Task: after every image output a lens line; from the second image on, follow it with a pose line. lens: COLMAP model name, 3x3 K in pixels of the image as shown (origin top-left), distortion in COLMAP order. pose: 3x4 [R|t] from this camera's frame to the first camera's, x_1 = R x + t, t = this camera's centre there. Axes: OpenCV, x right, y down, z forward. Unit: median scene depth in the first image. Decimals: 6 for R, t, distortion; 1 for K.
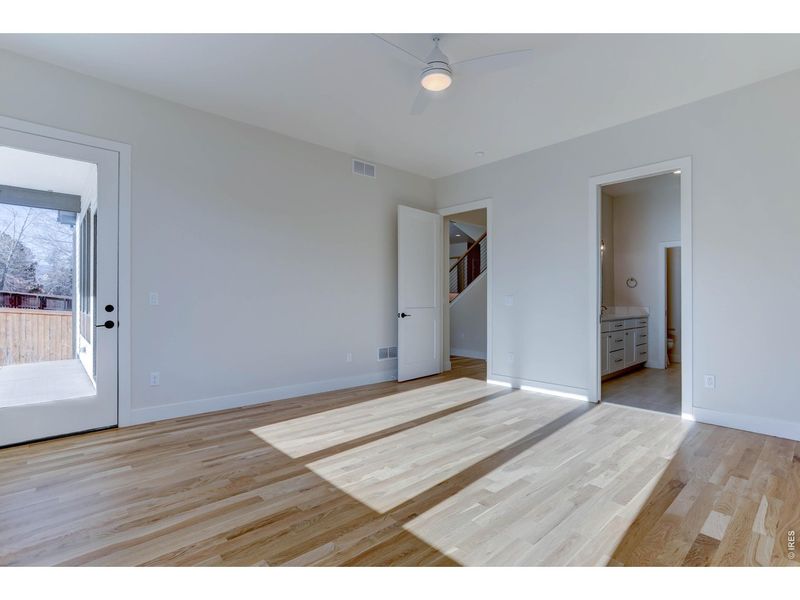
lens RADIAL K [[394.6, 0, 396.9], [0, 394.6, 299.5], [0, 0, 1]] dist [-0.043189, 0.020270]
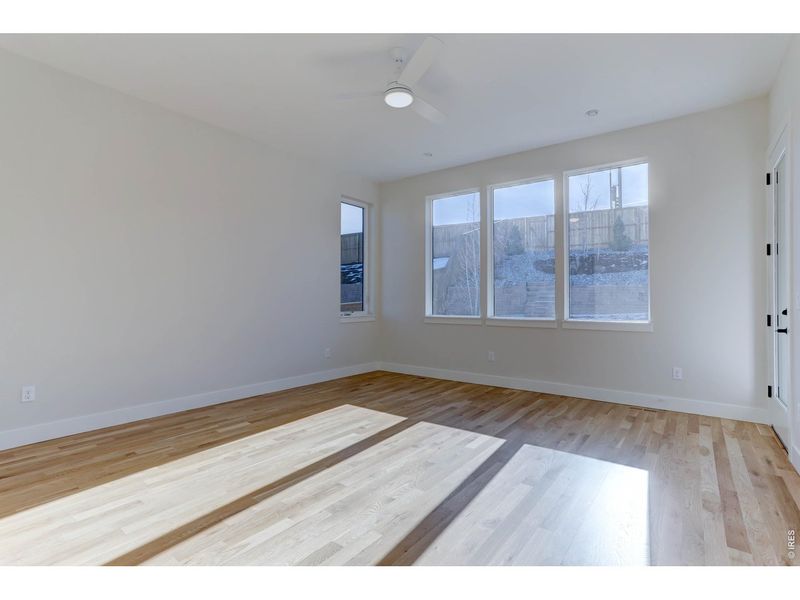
lens RADIAL K [[394.6, 0, 396.9], [0, 394.6, 299.5], [0, 0, 1]] dist [-0.043189, 0.020270]
pose [[-0.982958, -0.005099, -0.183761, 0.317555], [-0.003799, 0.999965, -0.007426, 0.008434], [0.183792, -0.006601, -0.982943, 2.153837]]
